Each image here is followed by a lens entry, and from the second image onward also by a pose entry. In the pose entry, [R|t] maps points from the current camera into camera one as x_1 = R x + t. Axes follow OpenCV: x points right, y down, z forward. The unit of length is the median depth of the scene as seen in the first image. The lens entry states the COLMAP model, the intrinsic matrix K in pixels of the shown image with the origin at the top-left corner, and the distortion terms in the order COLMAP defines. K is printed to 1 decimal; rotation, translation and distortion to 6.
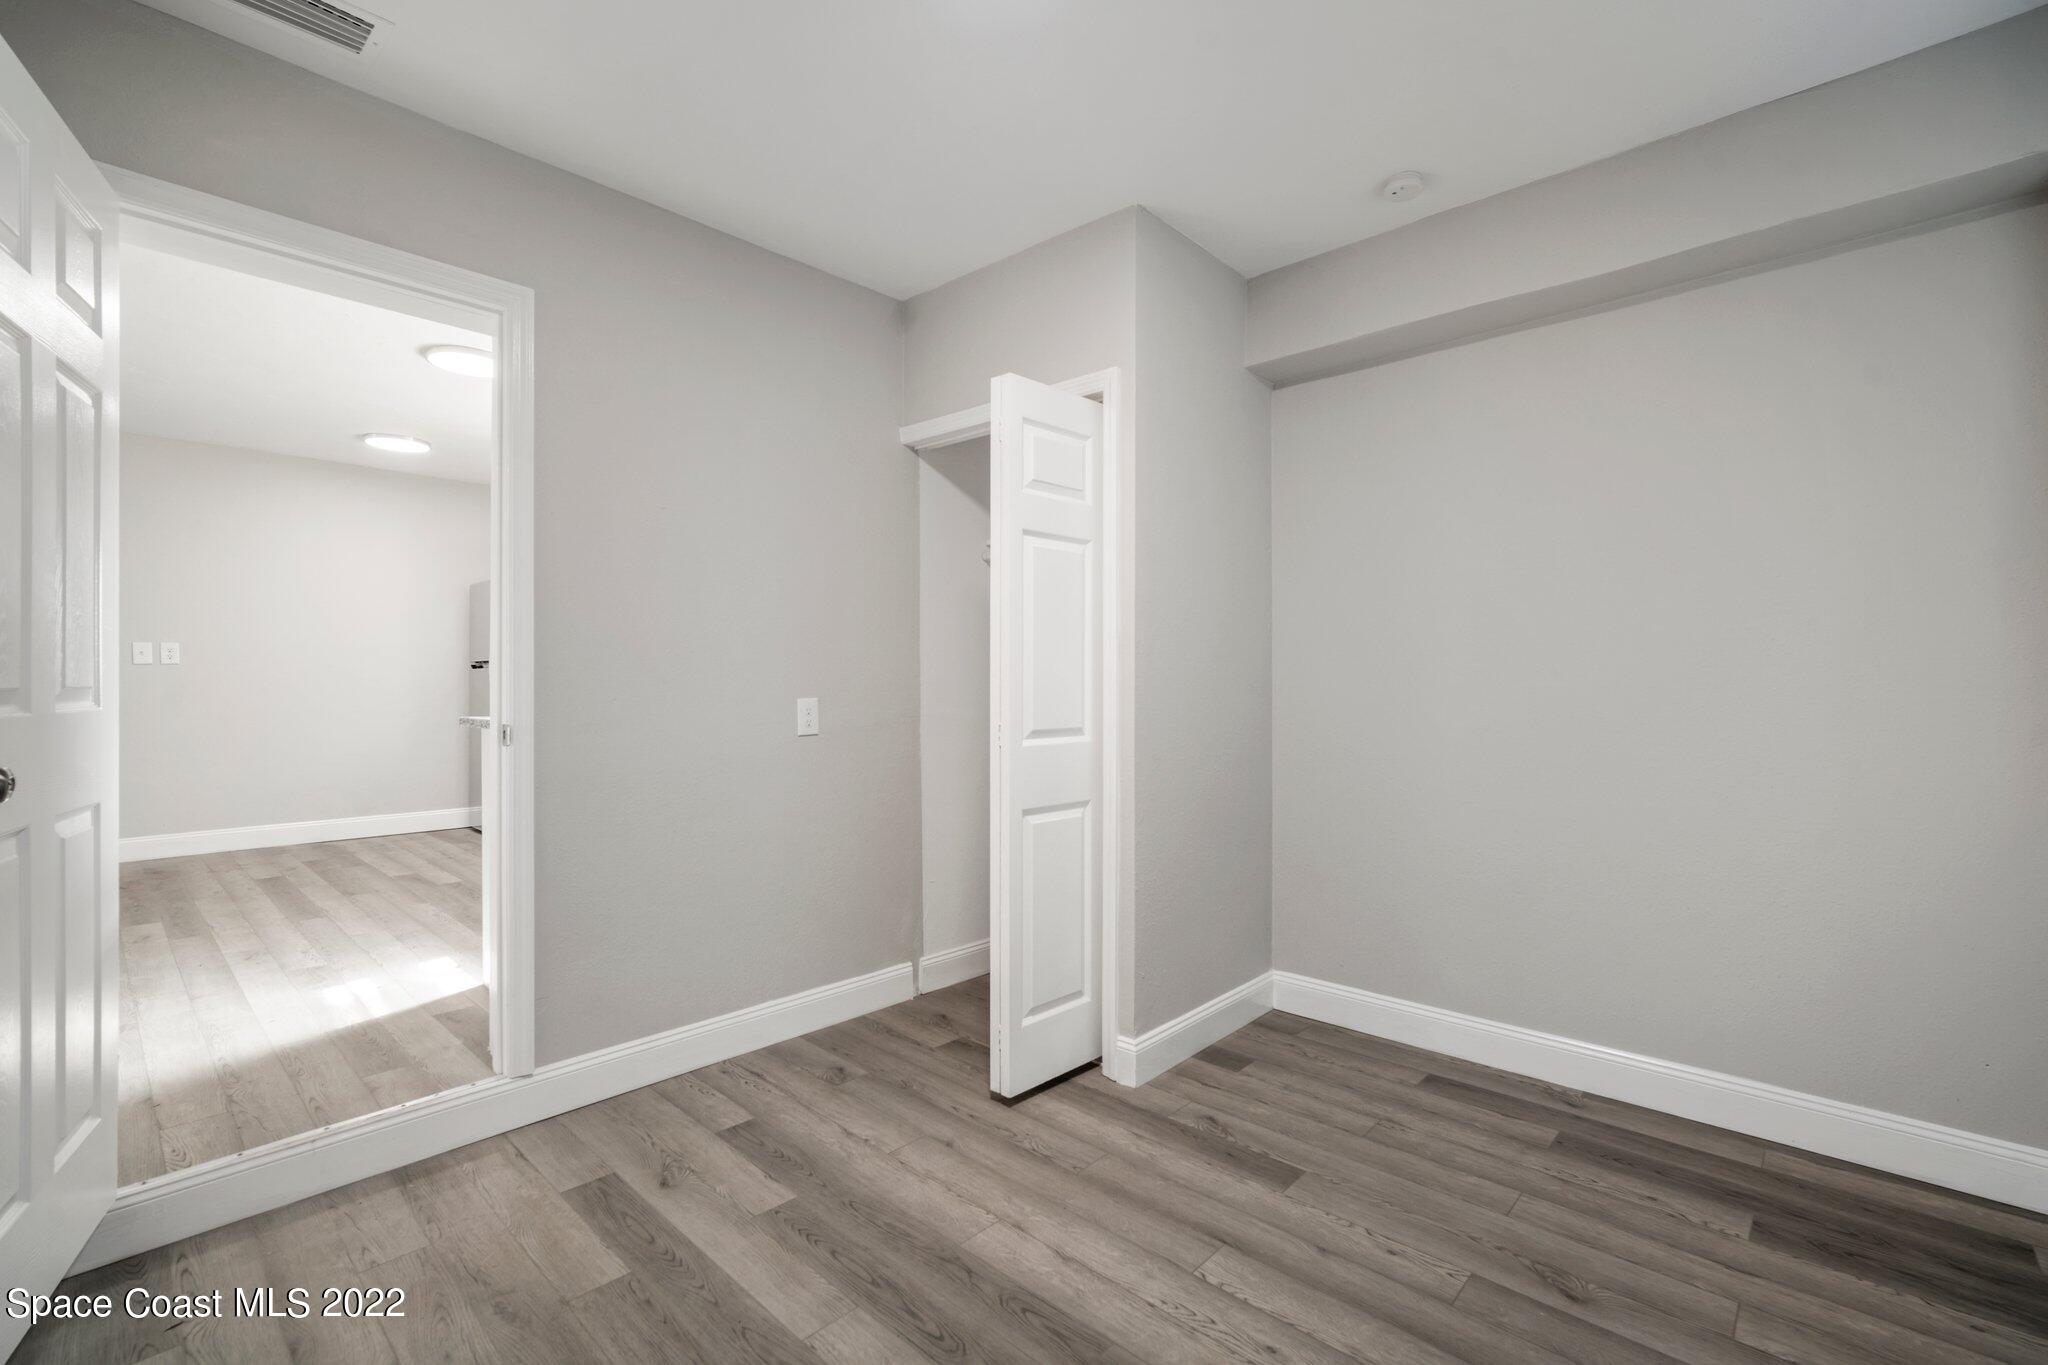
lens RADIAL K [[892.8, 0, 1019.6], [0, 892.8, 681.4], [0, 0, 1]] dist [-0.002194, 0.001629]
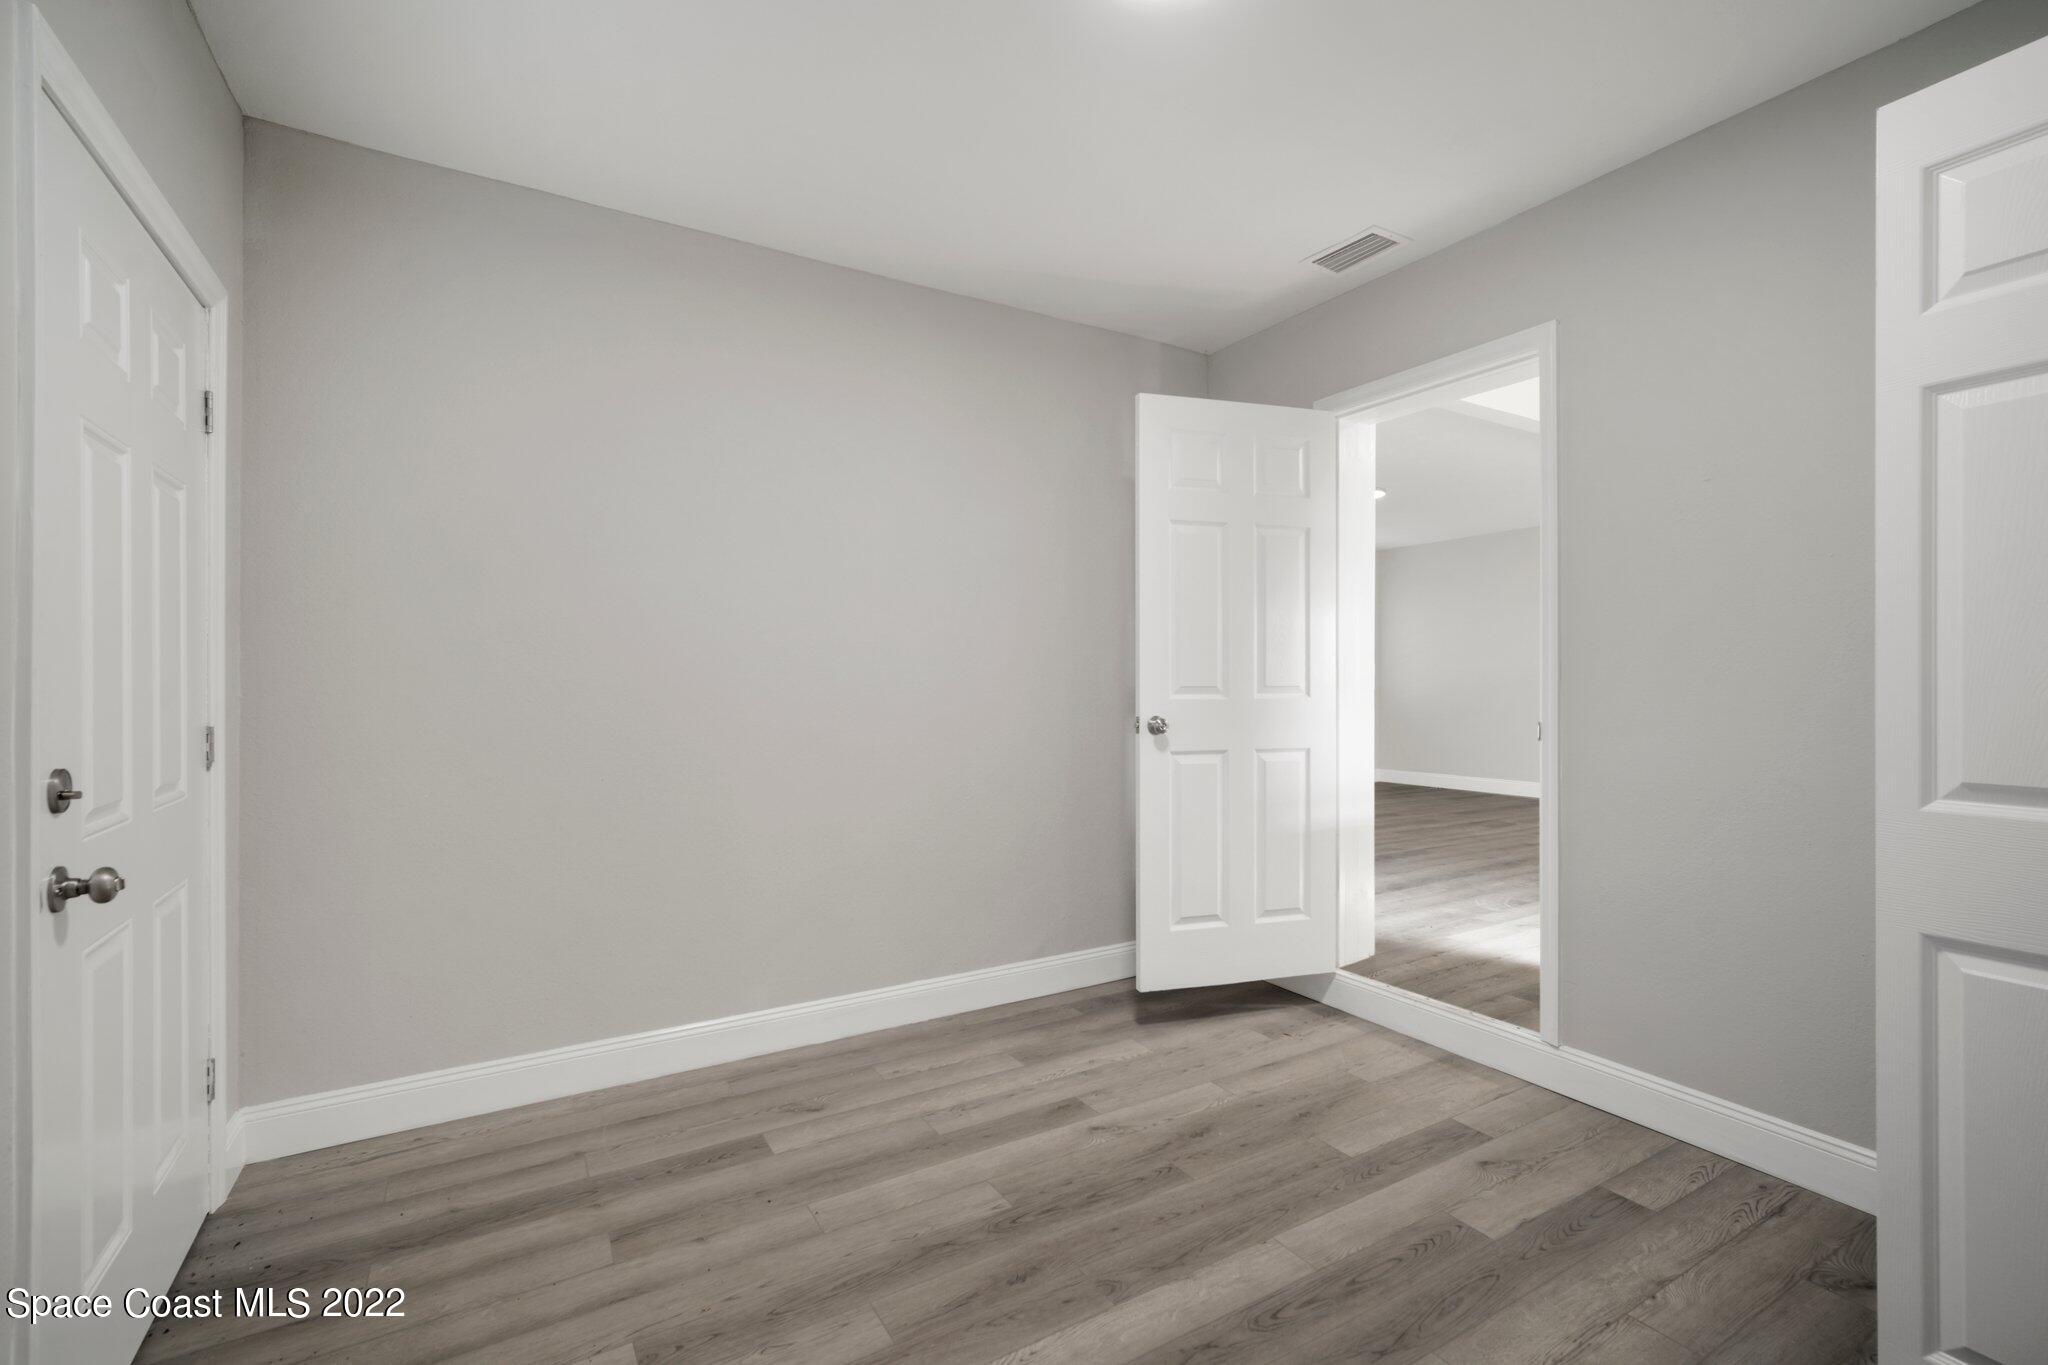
lens RADIAL K [[892.8, 0, 1029.0], [0, 892.8, 685.3], [0, 0, 1]] dist [-0.002194, 0.001629]
pose [[-0.268362, 0.002354, -0.963315, 0.741948], [0.003184, 0.999994, 0.001556, -0.000600], [0.963313, -0.002650, -0.268368, 0.756673]]
